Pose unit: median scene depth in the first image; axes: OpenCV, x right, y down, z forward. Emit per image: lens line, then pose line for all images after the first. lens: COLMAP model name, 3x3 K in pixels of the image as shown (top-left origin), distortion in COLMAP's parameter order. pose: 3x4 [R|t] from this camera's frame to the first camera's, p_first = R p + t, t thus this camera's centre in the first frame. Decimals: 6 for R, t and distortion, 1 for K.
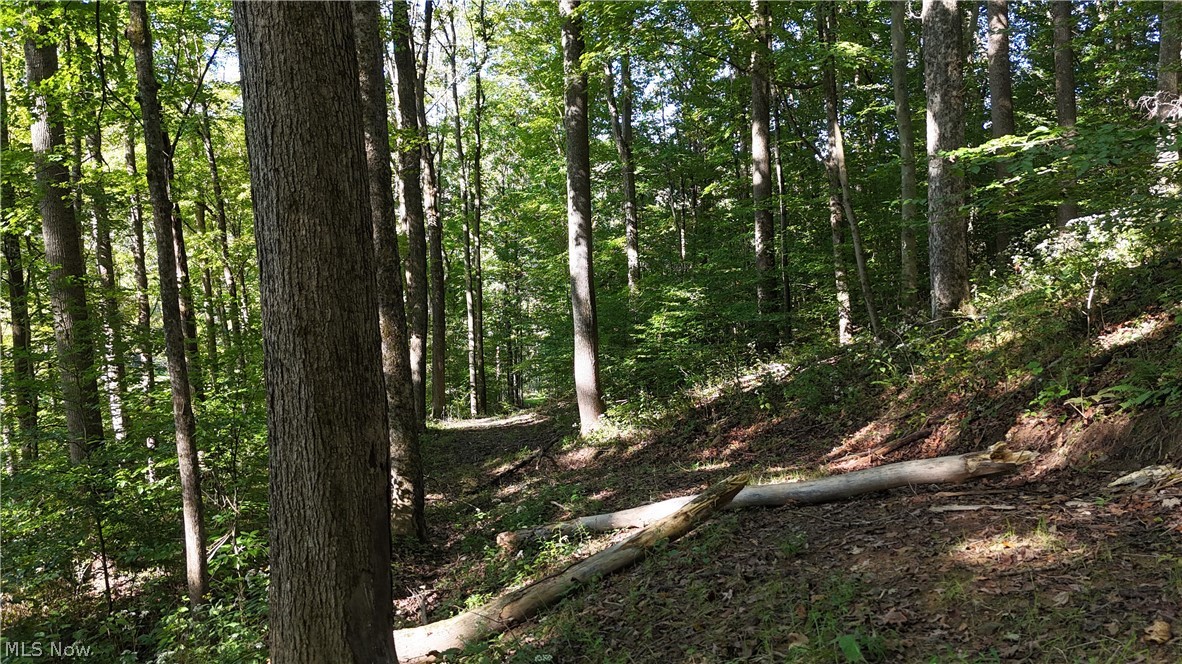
lens RADIAL K [[941.9, 0, 594.7], [0, 941.9, 325.7], [0, 0, 1]] dist [0.076914, -0.071210]
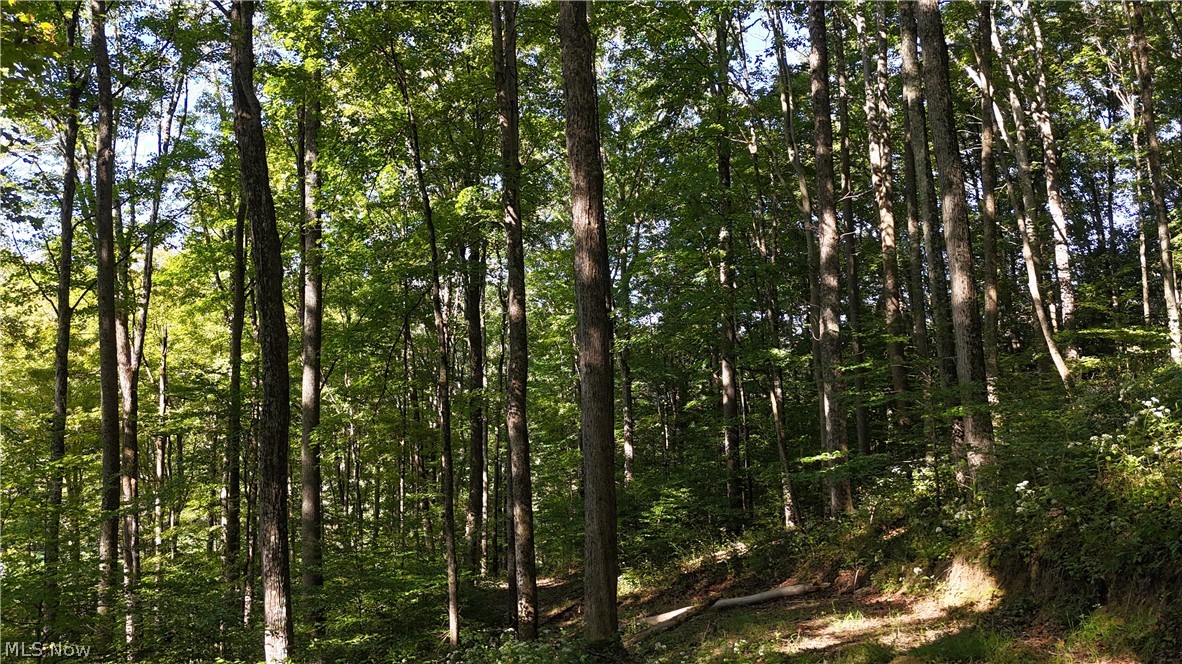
lens RADIAL K [[941.9, 0, 594.7], [0, 941.9, 325.7], [0, 0, 1]] dist [0.076914, -0.071210]
pose [[0.999194, 0.030083, 0.026579, -0.109157], [-0.024877, 0.983687, -0.178162, -0.032394], [-0.031505, 0.177357, 0.983642, -0.664259]]
